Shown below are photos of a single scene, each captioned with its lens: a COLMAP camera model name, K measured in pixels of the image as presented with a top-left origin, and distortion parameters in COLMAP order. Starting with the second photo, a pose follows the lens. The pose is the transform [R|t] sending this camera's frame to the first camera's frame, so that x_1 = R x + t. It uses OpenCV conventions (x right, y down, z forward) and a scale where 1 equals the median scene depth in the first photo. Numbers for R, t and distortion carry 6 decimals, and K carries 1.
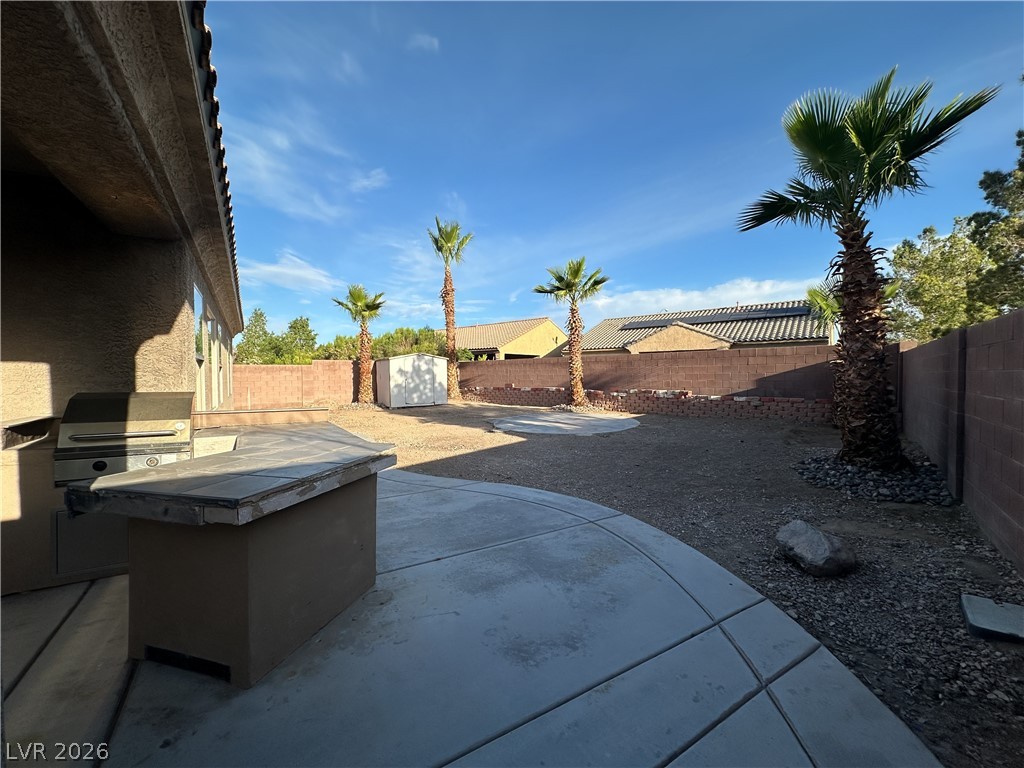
lens RADIAL K [[410.9, 0, 511.5], [0, 410.9, 384.1], [0, 0, 1]] dist [-0.002695, 0.000014]
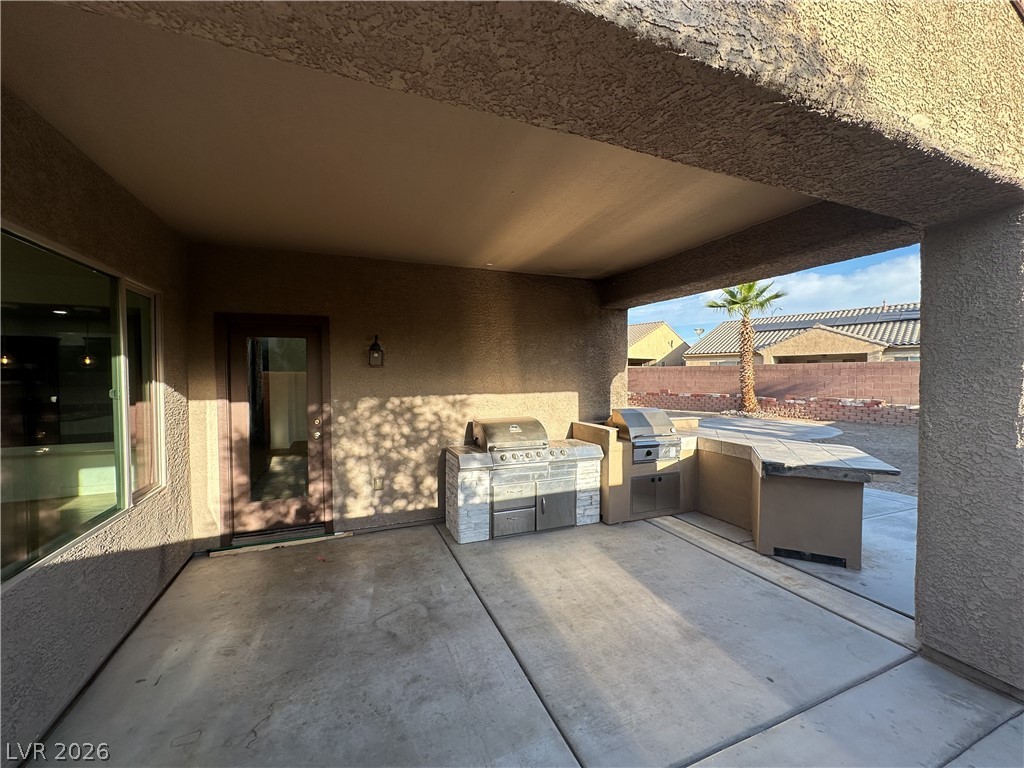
lens RADIAL K [[410.9, 0, 511.0], [0, 410.9, 383.7], [0, 0, 1]] dist [-0.002695, 0.000014]
pose [[0.983619, 0.002995, -0.180235, -0.255220], [-0.003132, 0.999995, -0.000474, -0.017755], [0.180233, 0.001030, 0.983623, -0.160453]]
